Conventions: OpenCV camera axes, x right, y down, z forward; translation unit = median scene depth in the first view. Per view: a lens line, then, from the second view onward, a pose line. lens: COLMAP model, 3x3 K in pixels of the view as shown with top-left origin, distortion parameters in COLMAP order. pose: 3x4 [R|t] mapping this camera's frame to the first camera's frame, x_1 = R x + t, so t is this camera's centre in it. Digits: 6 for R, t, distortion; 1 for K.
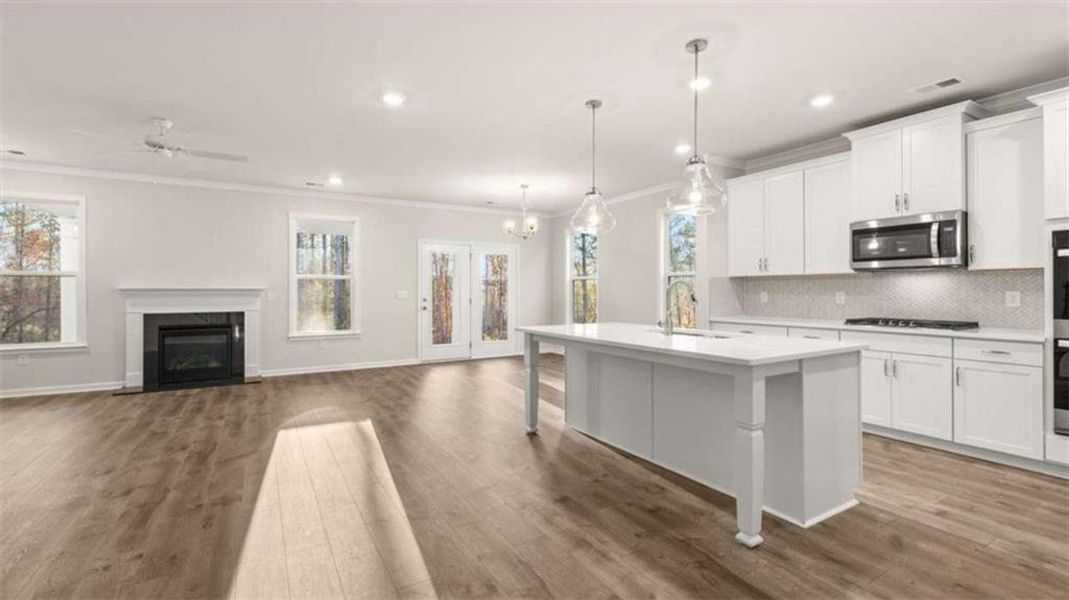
lens RADIAL K [[461.9, 0, 537.2], [0, 461.9, 293.7], [0, 0, 1]] dist [-0.005335, -0.000200]
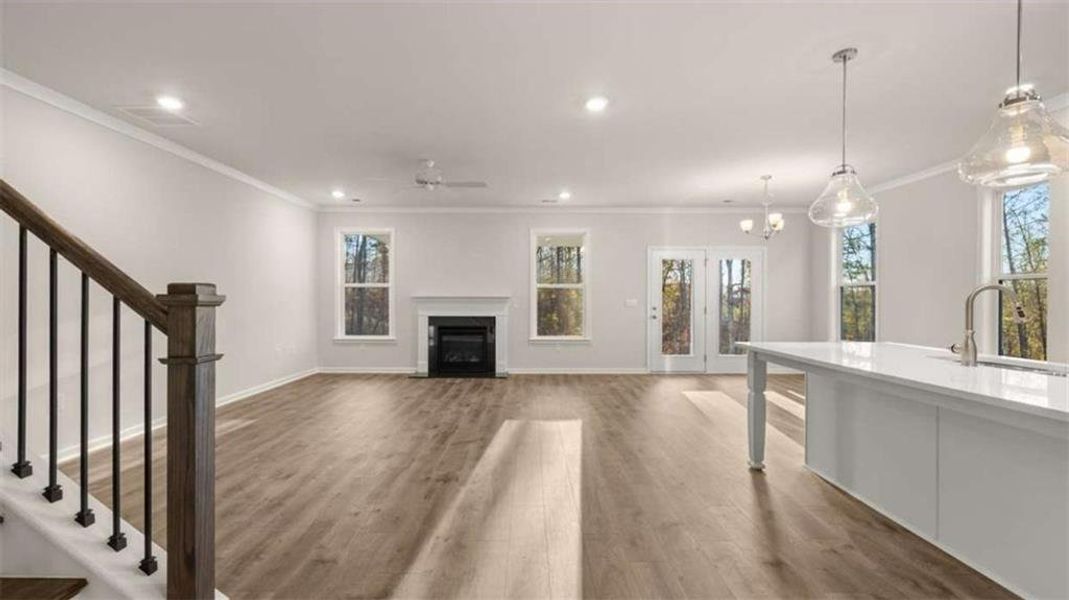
lens RADIAL K [[461.9, 0, 529.8], [0, 461.9, 303.7], [0, 0, 1]] dist [-0.005335, -0.000200]
pose [[0.855821, 0.009451, -0.517186, 0.057269], [-0.007756, 0.999955, 0.005438, -0.000493], [0.517214, -0.000643, 0.855856, 0.059926]]
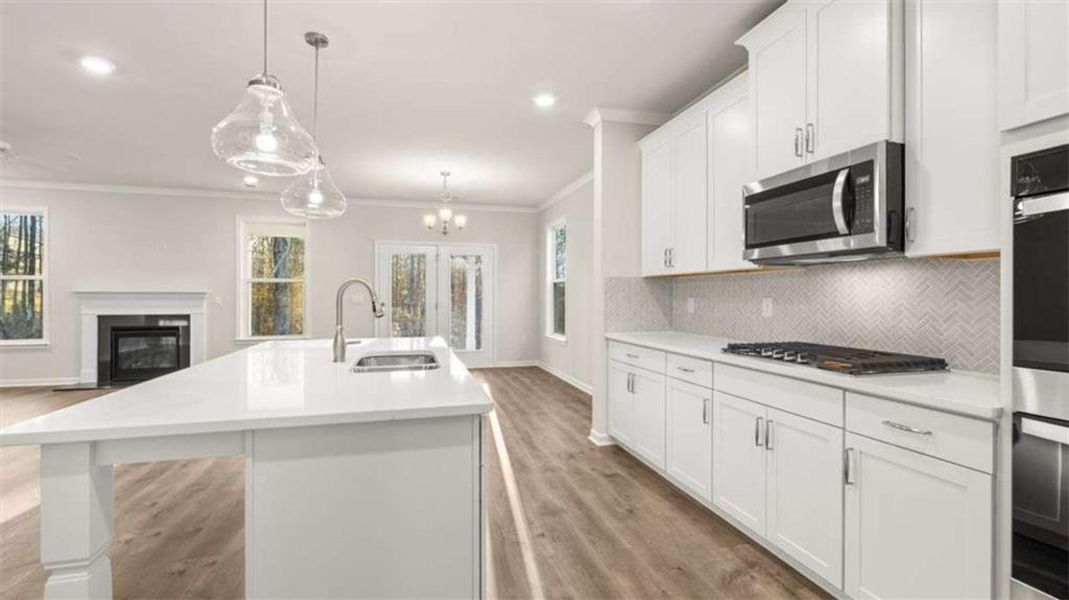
lens RADIAL K [[461.9, 0, 532.0], [0, 461.9, 299.5], [0, 0, 1]] dist [-0.005335, -0.000200]
pose [[0.965204, 0.006658, -0.261415, 0.488868], [-0.005998, 0.999976, 0.003323, -0.002966], [0.261431, -0.001640, 0.965221, 0.289632]]
